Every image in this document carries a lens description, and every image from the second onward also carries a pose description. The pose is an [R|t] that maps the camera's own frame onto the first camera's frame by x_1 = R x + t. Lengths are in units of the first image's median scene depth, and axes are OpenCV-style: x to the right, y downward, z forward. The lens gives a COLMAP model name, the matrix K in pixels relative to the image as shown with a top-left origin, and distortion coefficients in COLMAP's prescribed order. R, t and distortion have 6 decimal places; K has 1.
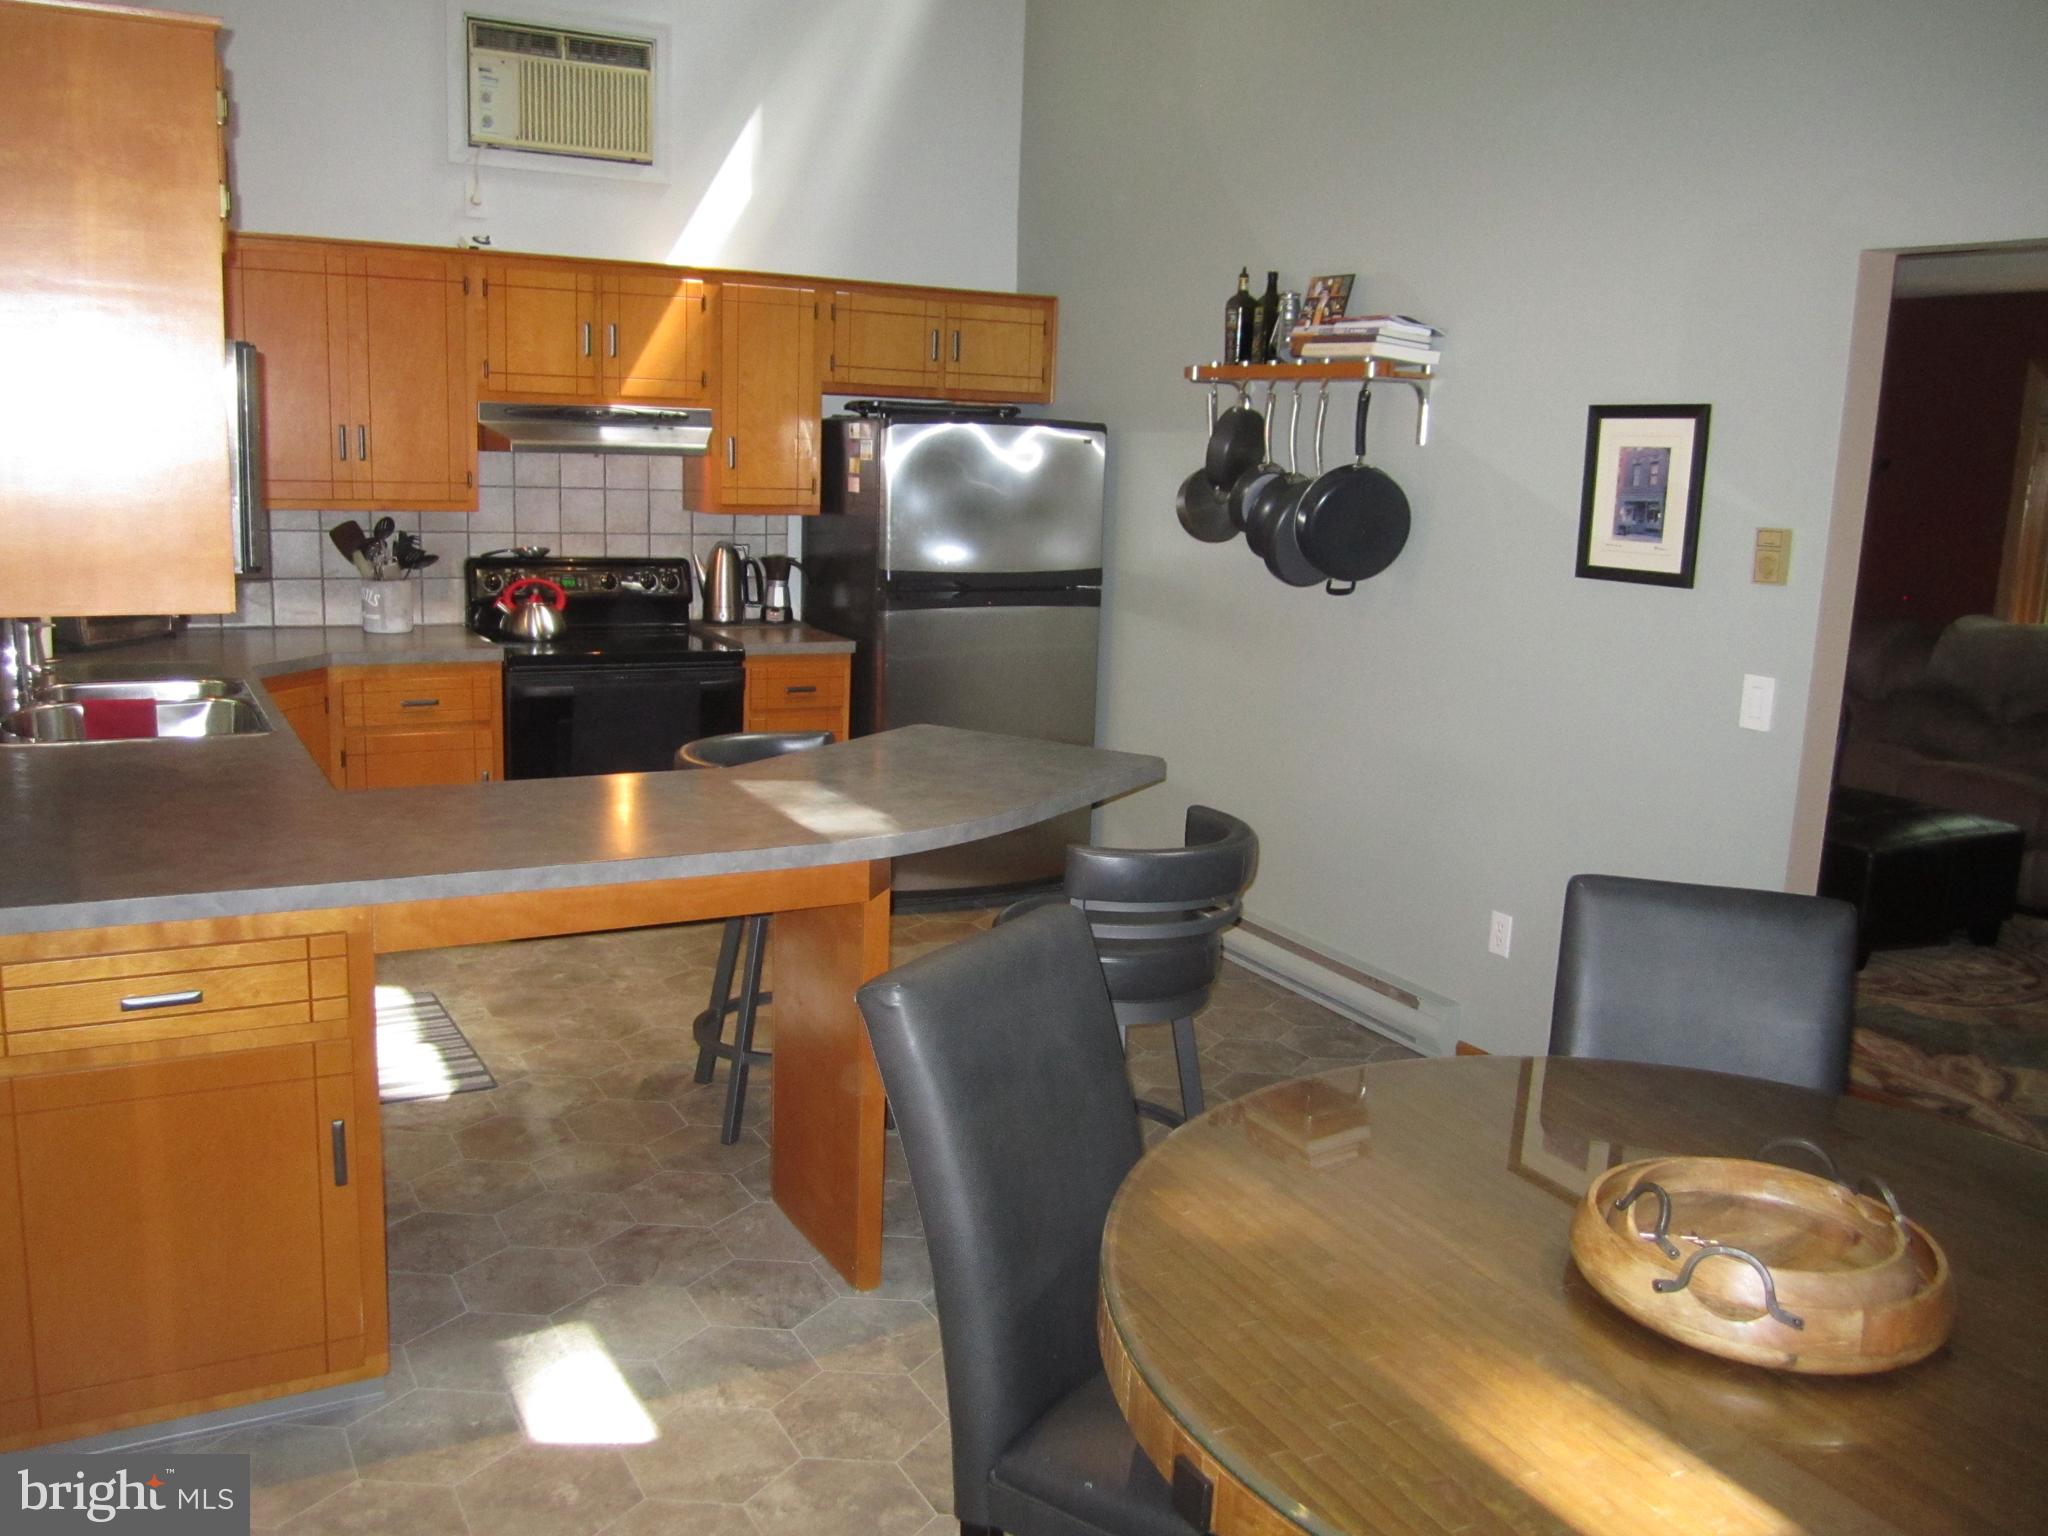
lens RADIAL K [[1691.4, 0, 1019.0], [0, 1691.4, 766.0], [0, 0, 1]] dist [-0.059031, 0.002367]
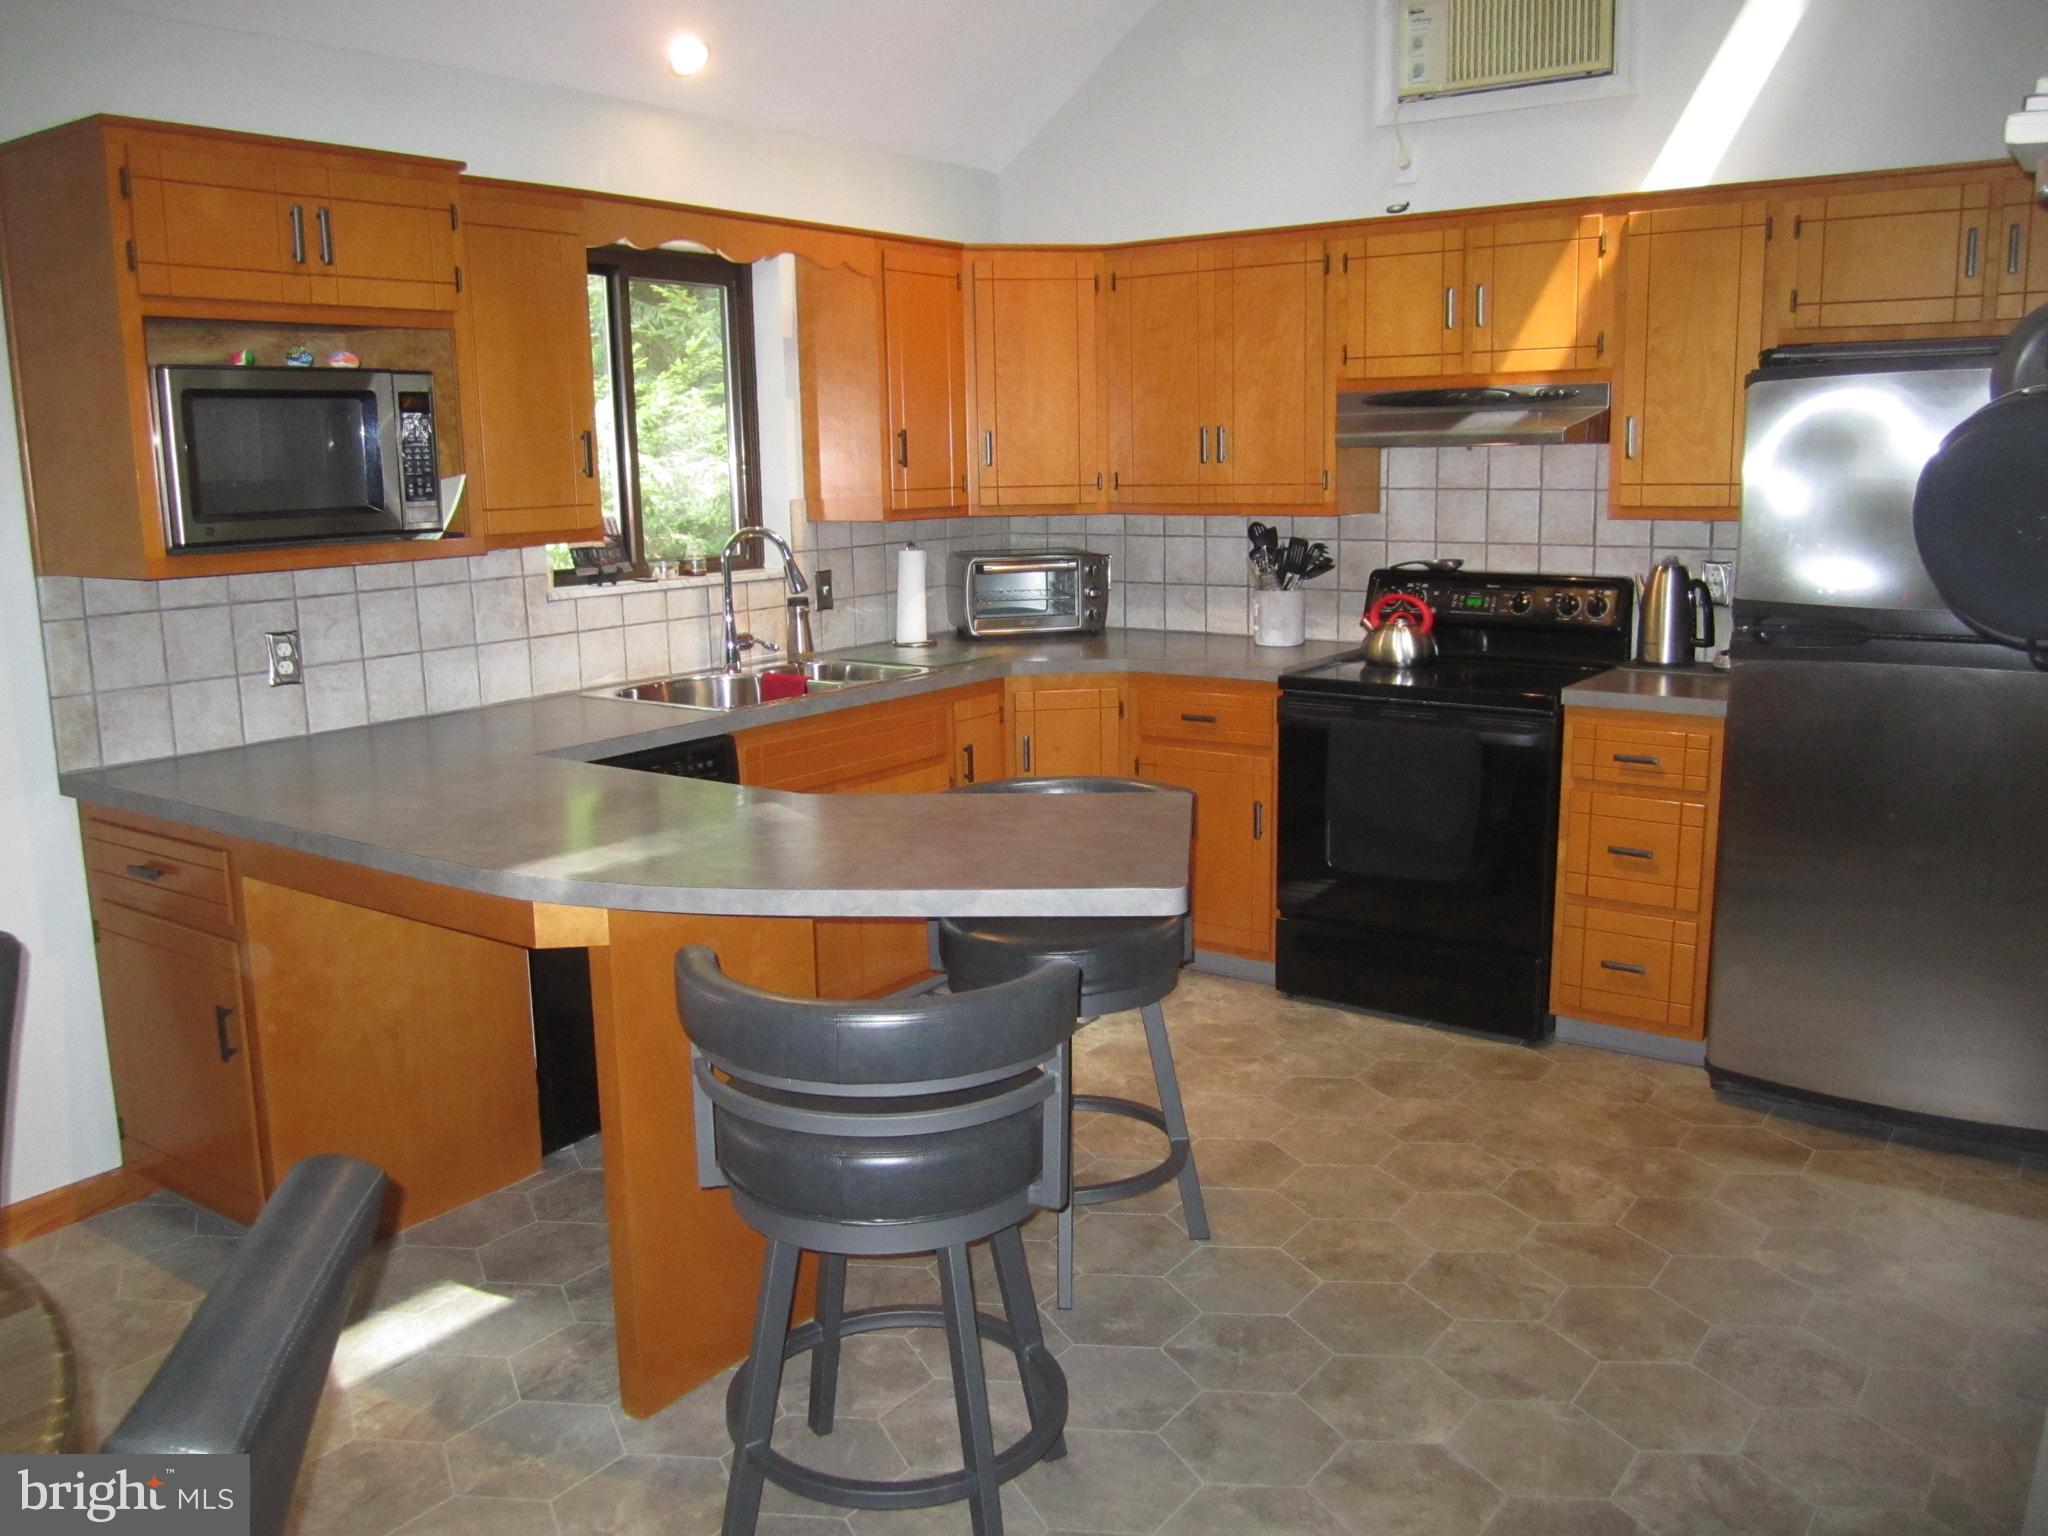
lens RADIAL K [[1691.4, 0, 1023.5], [0, 1691.4, 771.7], [0, 0, 1]] dist [-0.059031, 0.002367]
pose [[0.411282, 0.120277, -0.903538, 0.419326], [-0.135879, 0.988270, 0.069705, -0.055267], [0.901324, 0.094103, 0.422801, 0.467477]]
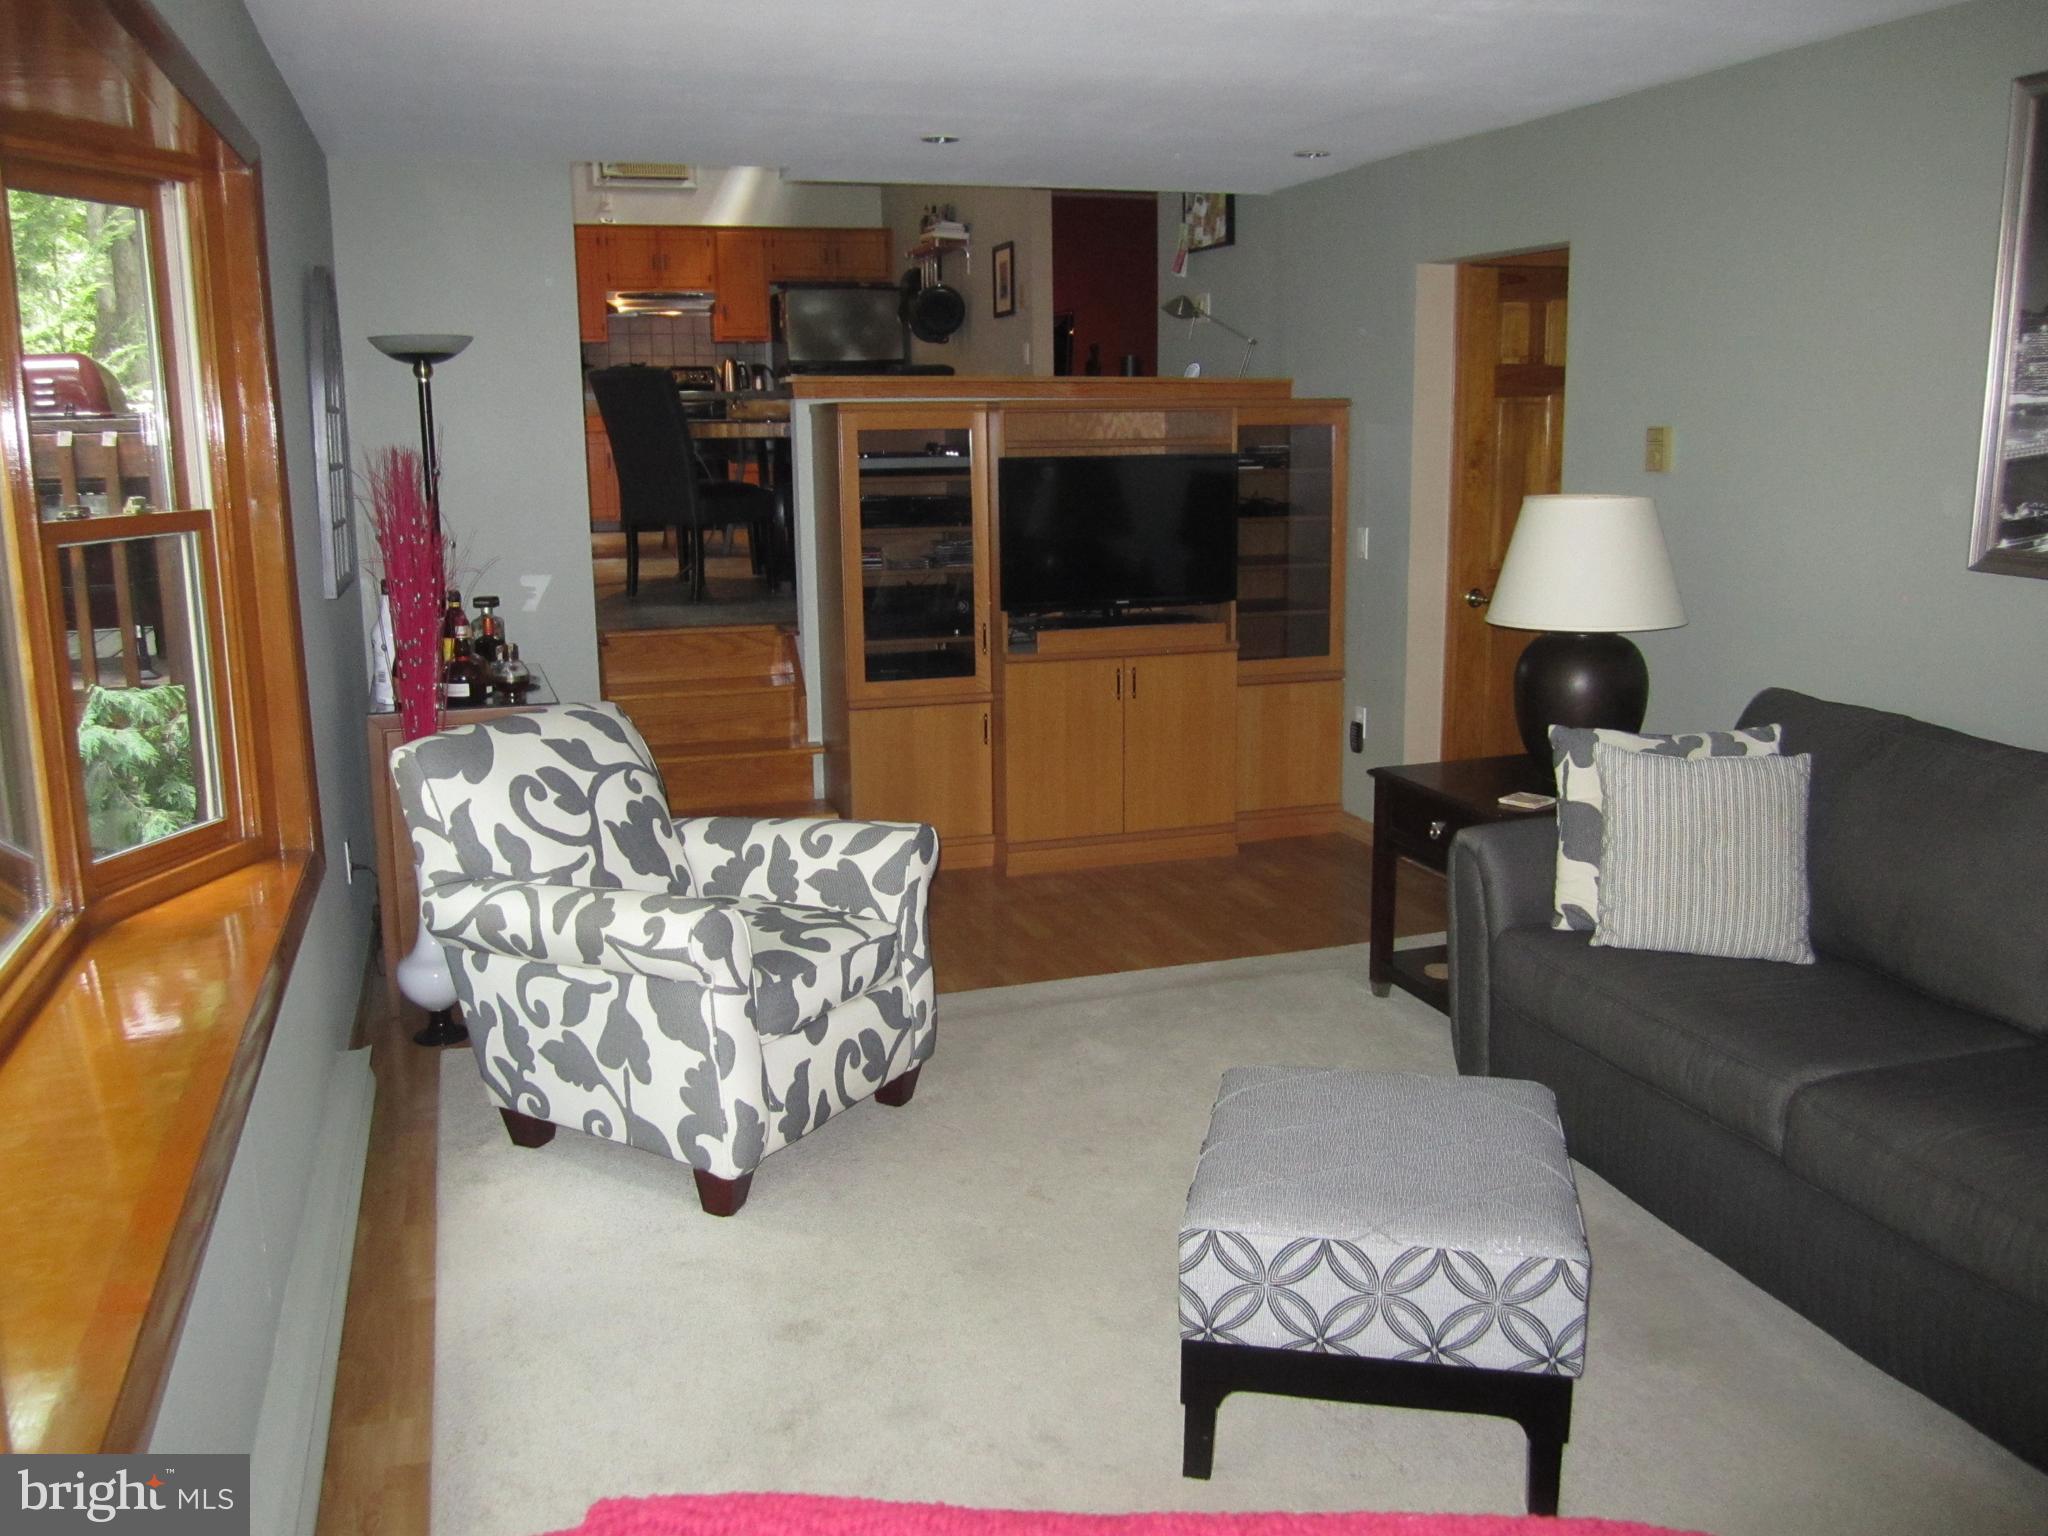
lens RADIAL K [[1691.4, 0, 1021.0], [0, 1691.4, 765.6], [0, 0, 1]] dist [-0.059031, 0.002367]
pose [[0.981366, -0.016911, -0.191402, 0.614506], [0.020078, 0.999691, 0.014623, 0.377057], [0.191096, -0.018194, 0.981403, -1.063404]]
